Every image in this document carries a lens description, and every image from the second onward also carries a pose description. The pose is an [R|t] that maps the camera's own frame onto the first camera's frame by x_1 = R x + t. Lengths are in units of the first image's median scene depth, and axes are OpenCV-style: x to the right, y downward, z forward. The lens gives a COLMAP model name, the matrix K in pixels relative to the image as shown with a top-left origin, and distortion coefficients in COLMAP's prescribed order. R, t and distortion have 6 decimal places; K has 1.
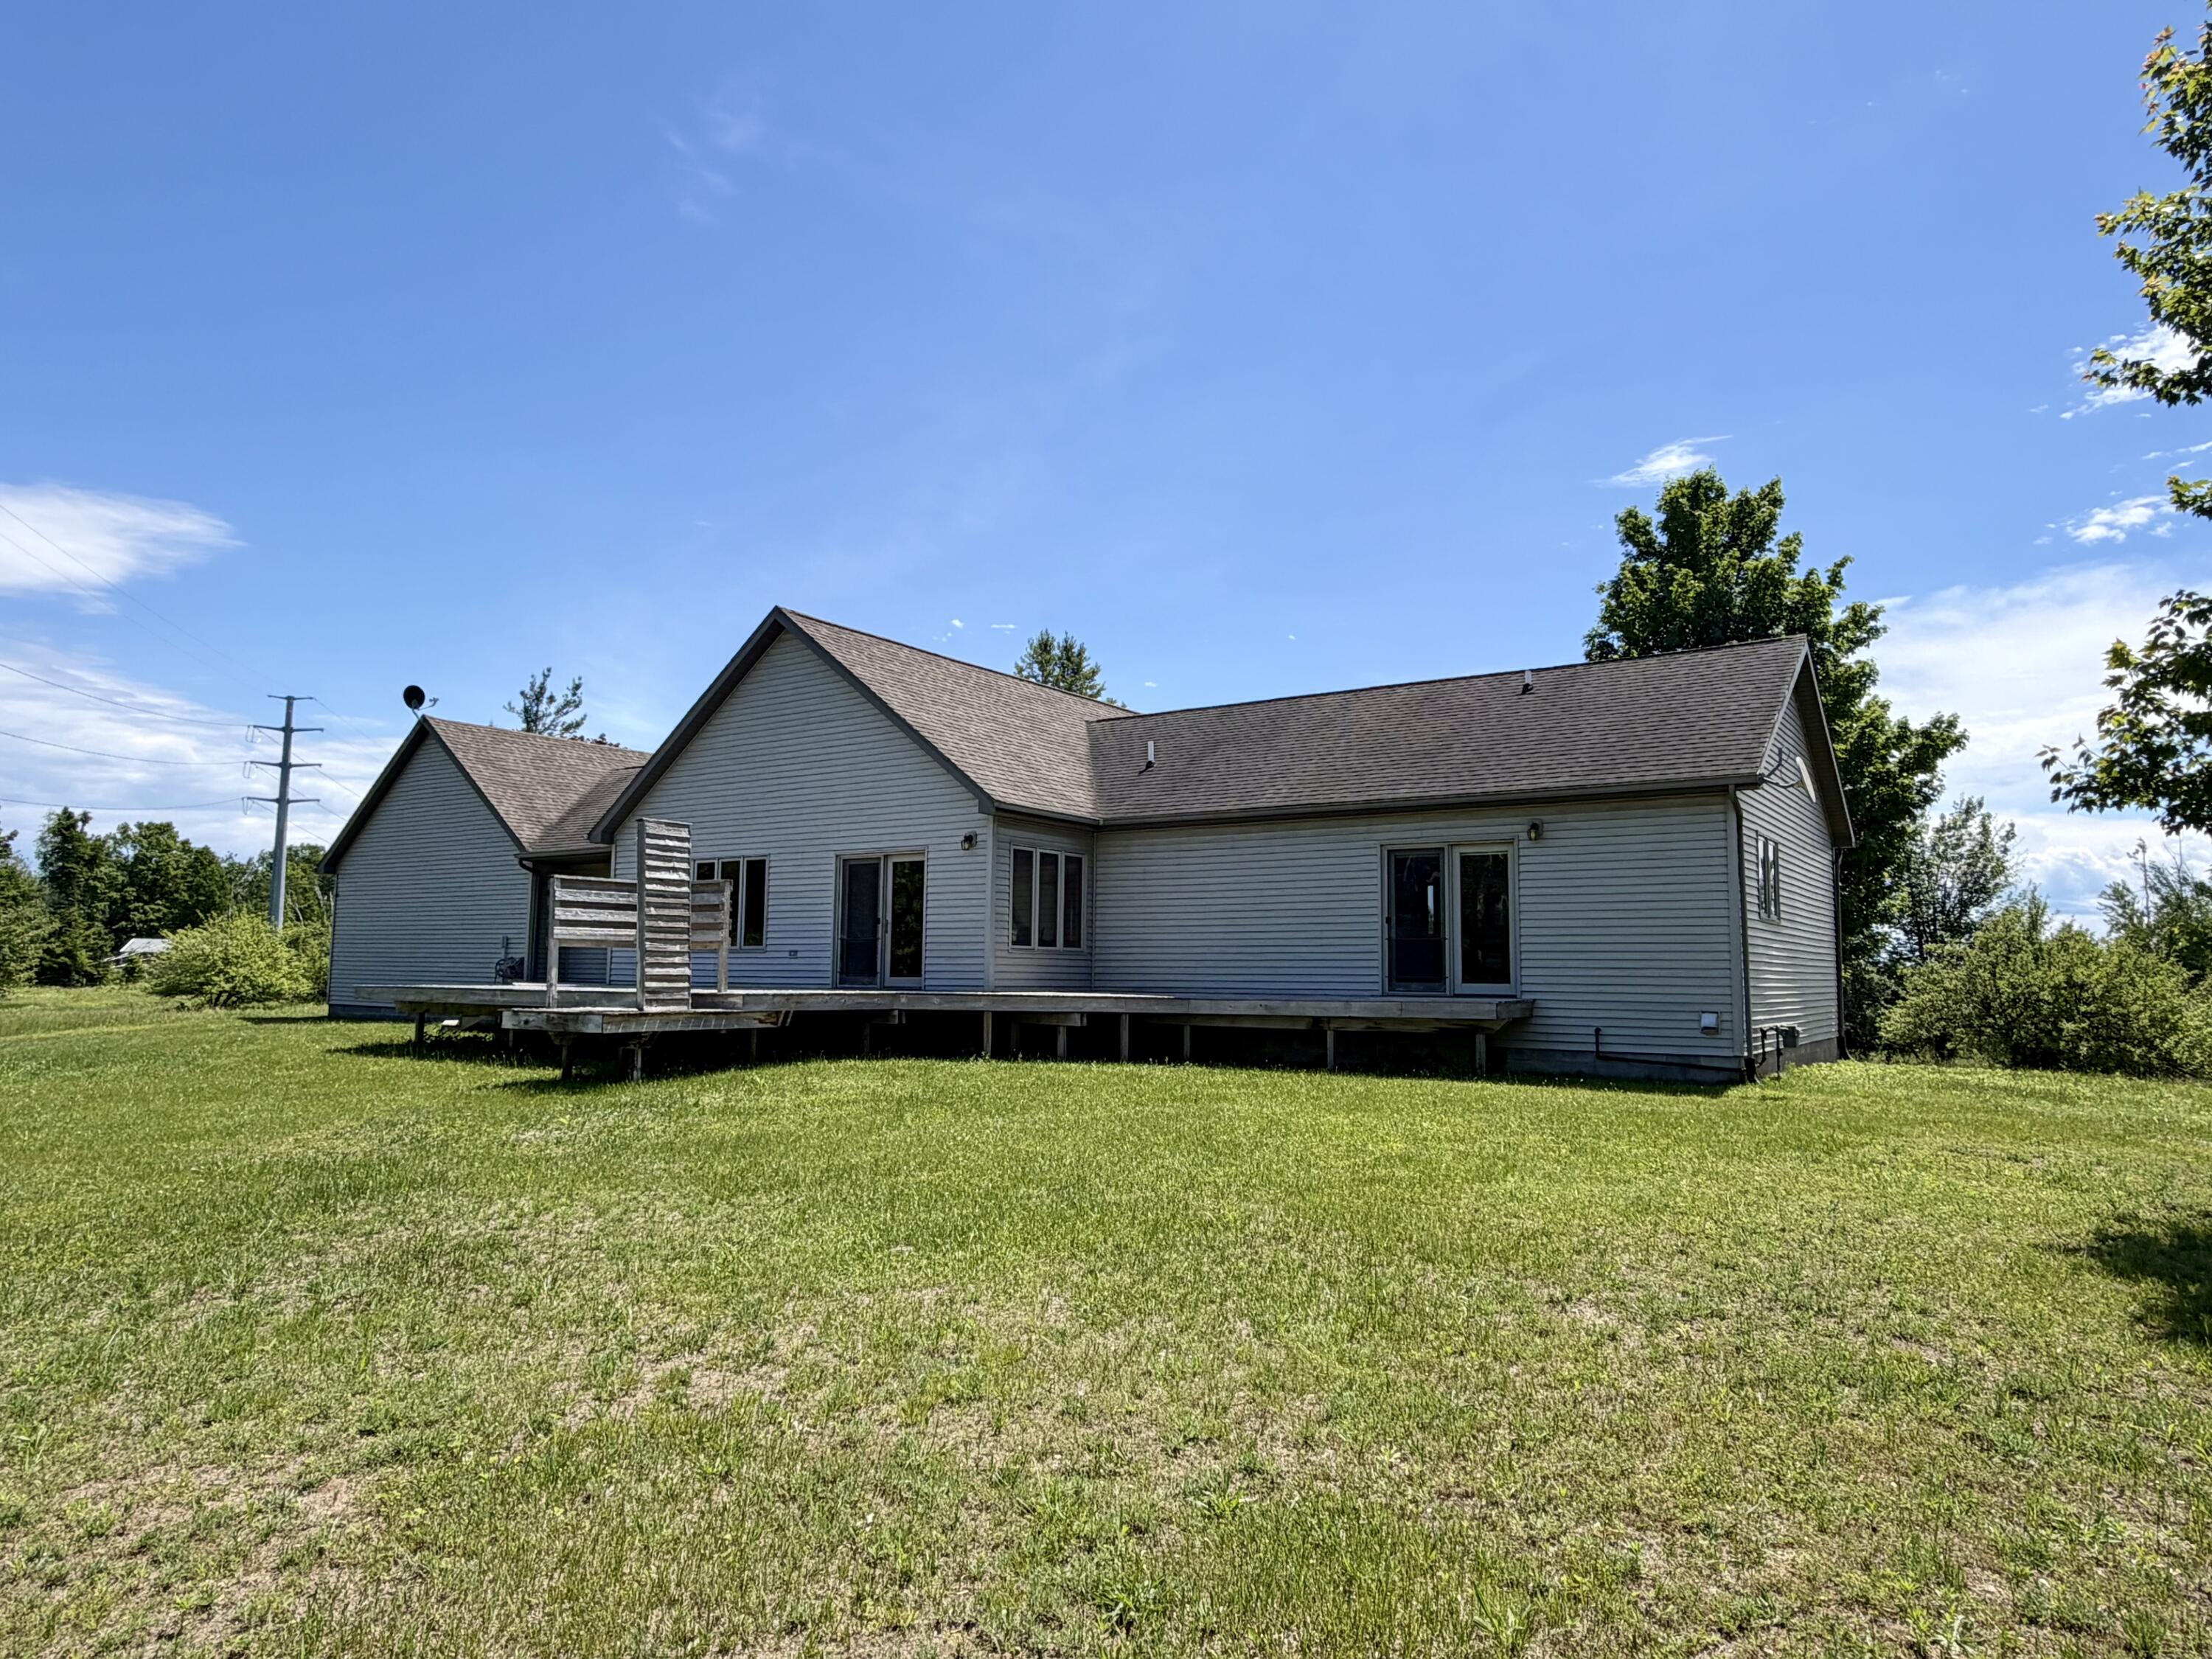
lens RADIAL K [[1464.0, 0, 1106.0], [0, 1464.0, 829.5], [0, 0, 1]] dist [-0.022599, -0.001689]
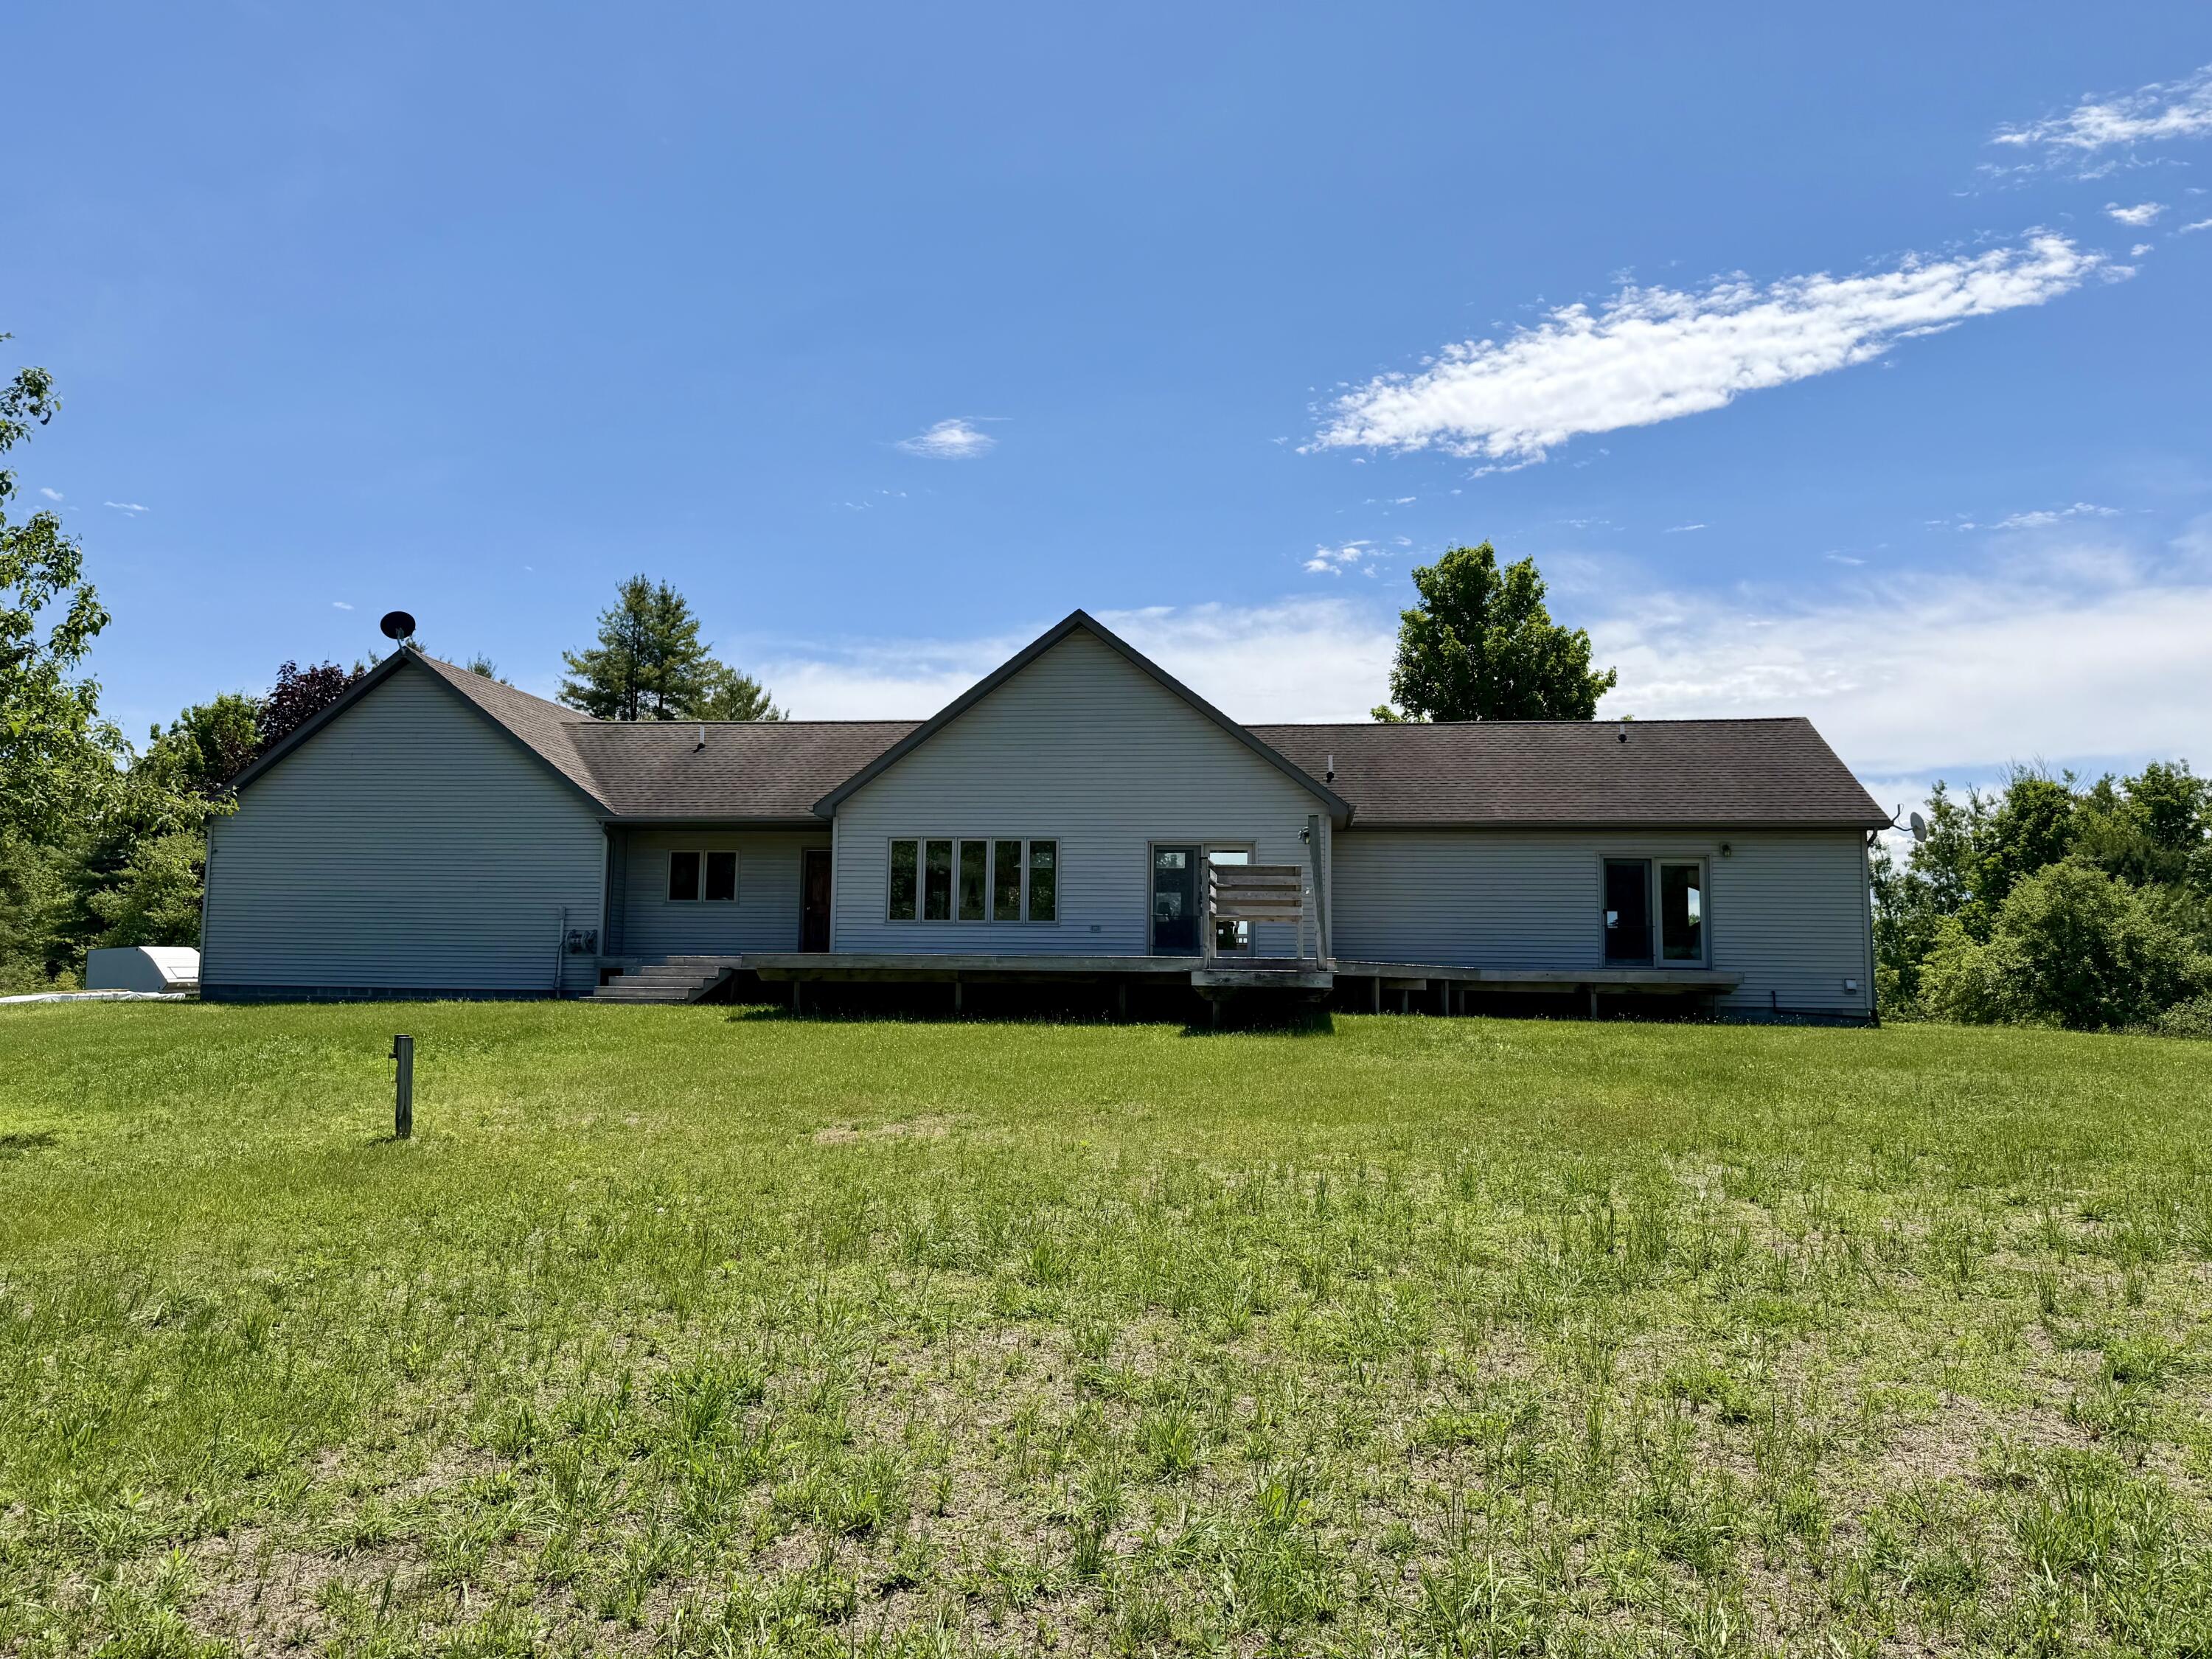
lens RADIAL K [[1663.3, 0, 1106.0], [0, 1663.3, 829.5], [0, 0, 1]] dist [0.066805, -0.000312]
pose [[0.865502, 0.047122, 0.498685, -0.555350], [-0.053909, 0.998546, -0.000791, 0.007860], [-0.497997, -0.026199, 0.866783, -0.051979]]
